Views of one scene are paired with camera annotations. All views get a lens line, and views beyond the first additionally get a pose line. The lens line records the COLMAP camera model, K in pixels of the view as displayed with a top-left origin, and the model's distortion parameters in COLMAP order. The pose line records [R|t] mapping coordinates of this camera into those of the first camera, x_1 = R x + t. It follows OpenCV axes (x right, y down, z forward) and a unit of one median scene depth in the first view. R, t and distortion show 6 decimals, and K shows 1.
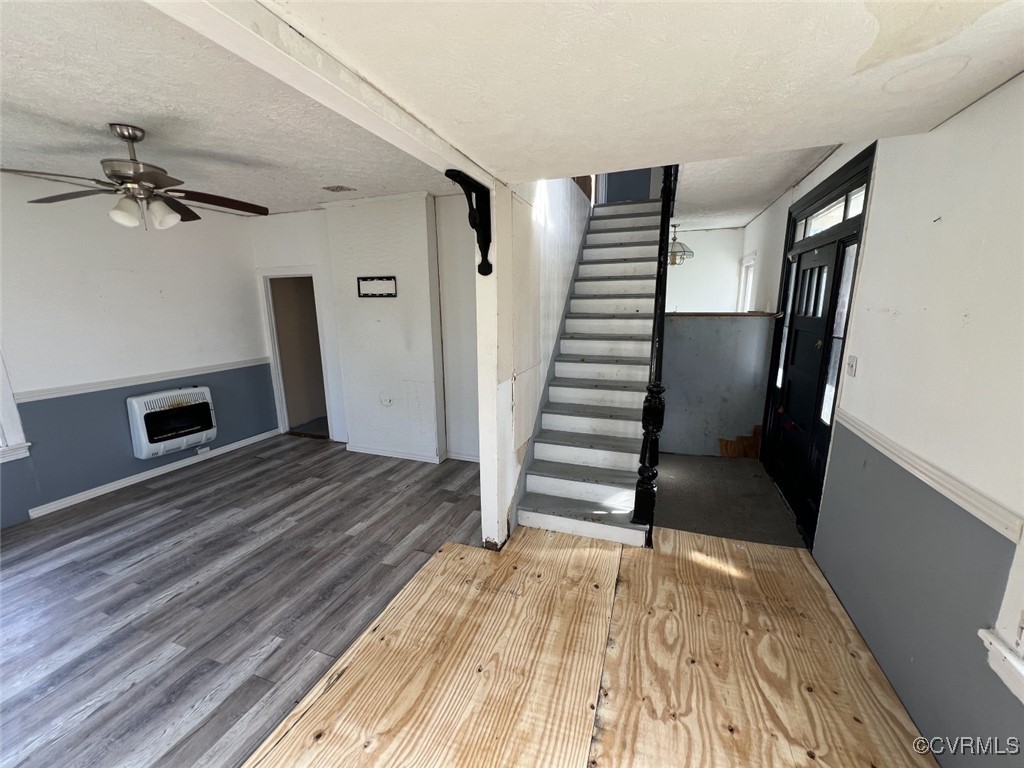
lens RADIAL K [[404.3, 0, 510.2], [0, 404.3, 385.0], [0, 0, 1]] dist [-0.000925, 0.000107]
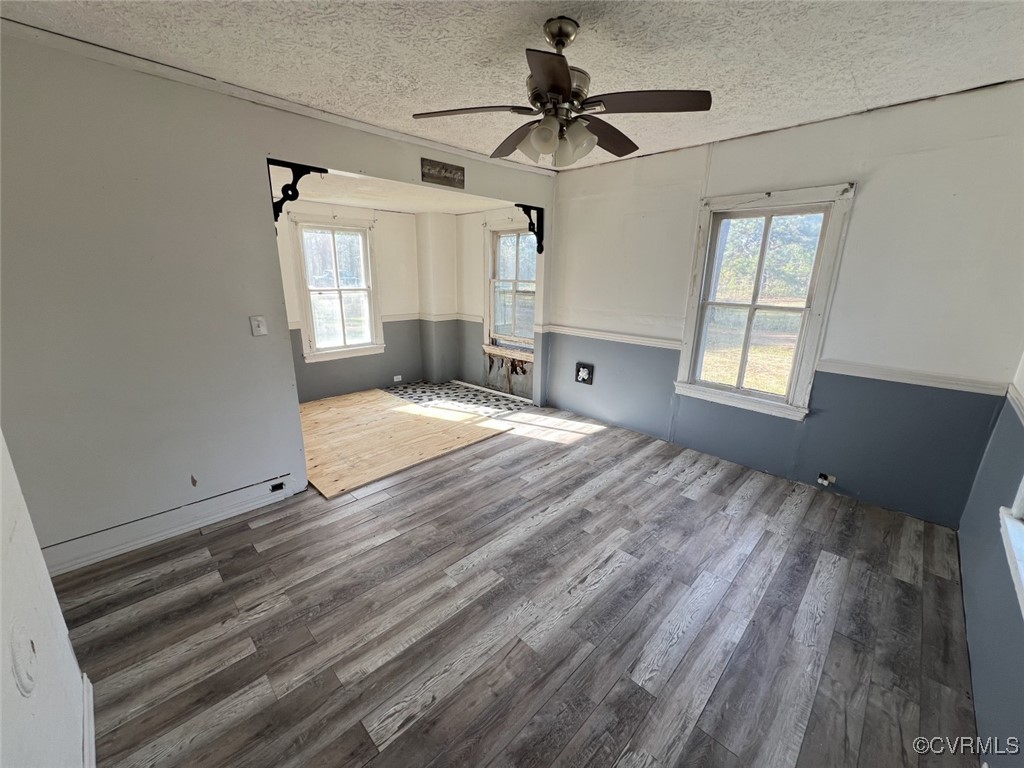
lens RADIAL K [[404.3, 0, 509.1], [0, 404.3, 383.4], [0, 0, 1]] dist [-0.000925, 0.000107]
pose [[-0.905191, -0.111974, 0.409989, -0.912387], [0.082801, 0.899721, 0.428539, -0.265027], [-0.416861, 0.421857, -0.805148, 1.427323]]
